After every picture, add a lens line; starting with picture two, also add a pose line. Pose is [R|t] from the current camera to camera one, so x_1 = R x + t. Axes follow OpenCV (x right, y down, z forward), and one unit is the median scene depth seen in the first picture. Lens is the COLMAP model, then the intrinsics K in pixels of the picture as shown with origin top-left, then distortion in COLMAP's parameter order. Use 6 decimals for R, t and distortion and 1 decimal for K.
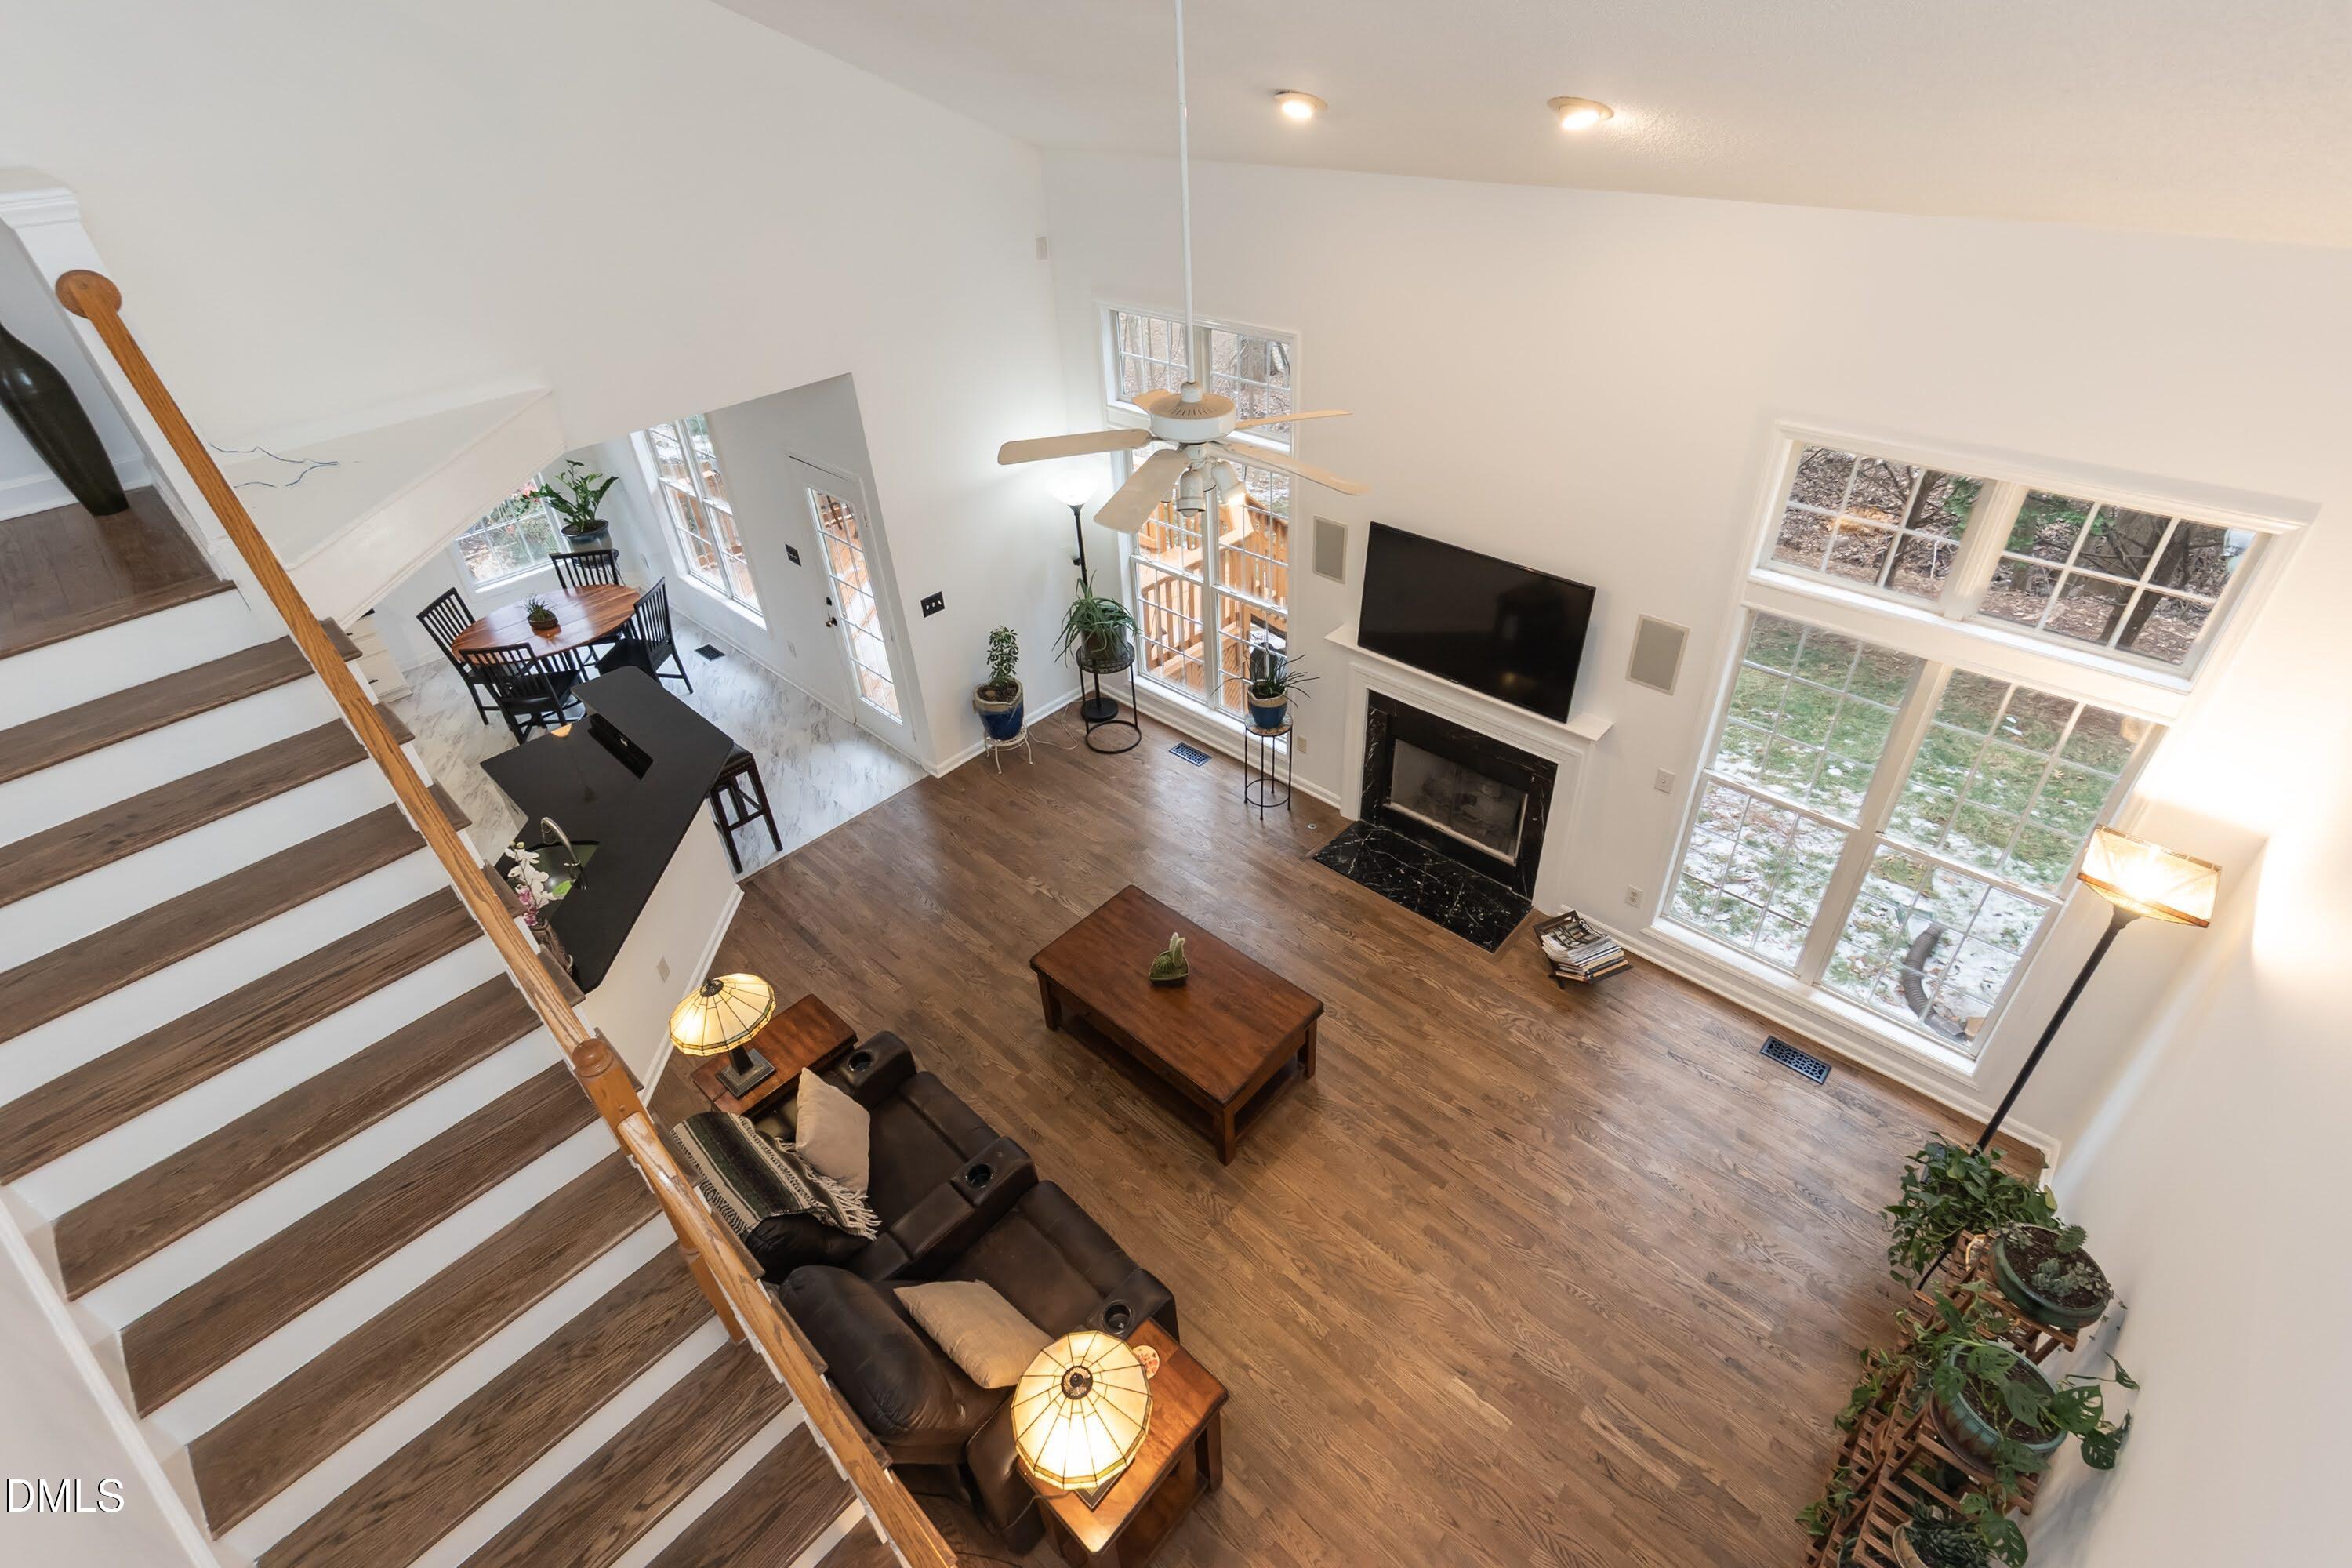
lens RADIAL K [[997.1, 0, 1176.0], [0, 997.1, 784.0], [0, 0, 1]] dist [0.010166, 0.000219]
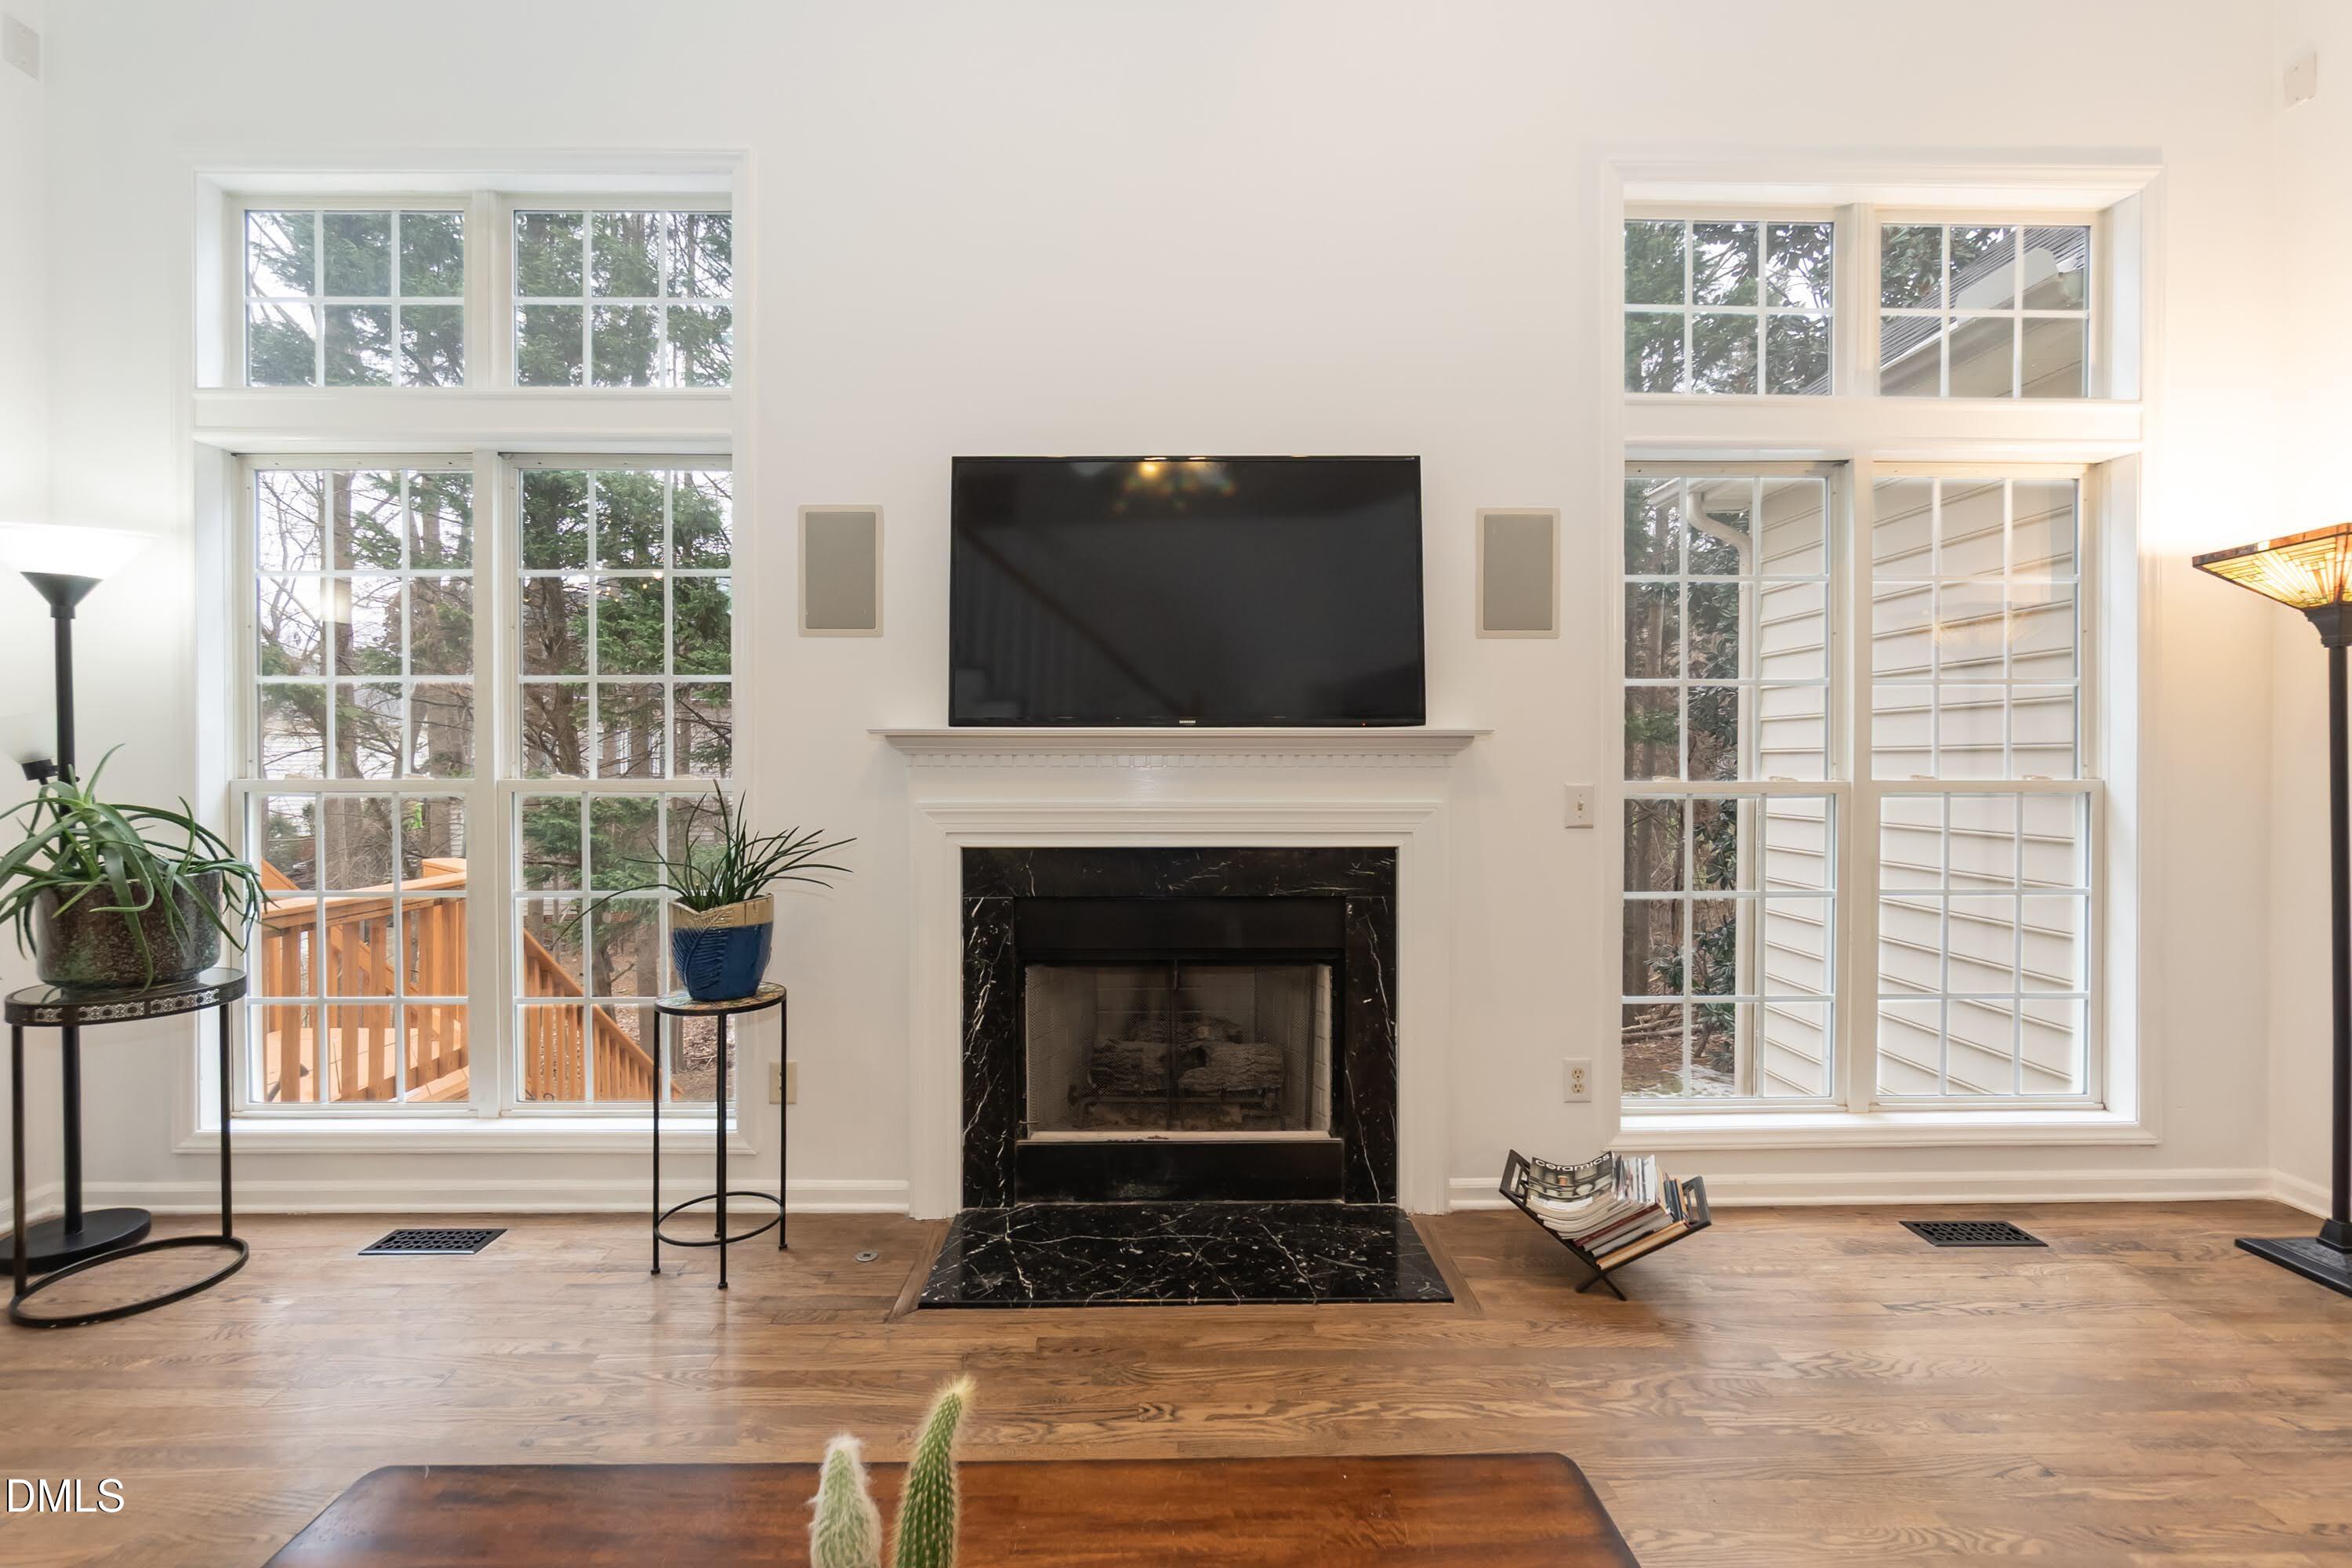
lens RADIAL K [[997.1, 0, 1176.0], [0, 997.1, 784.0], [0, 0, 1]] dist [0.010166, 0.000219]
pose [[0.731219, 0.032206, 0.681382, -0.053595], [0.382769, 0.807434, -0.448930, 0.124899], [-0.564629, 0.589078, 0.578084, 0.634287]]
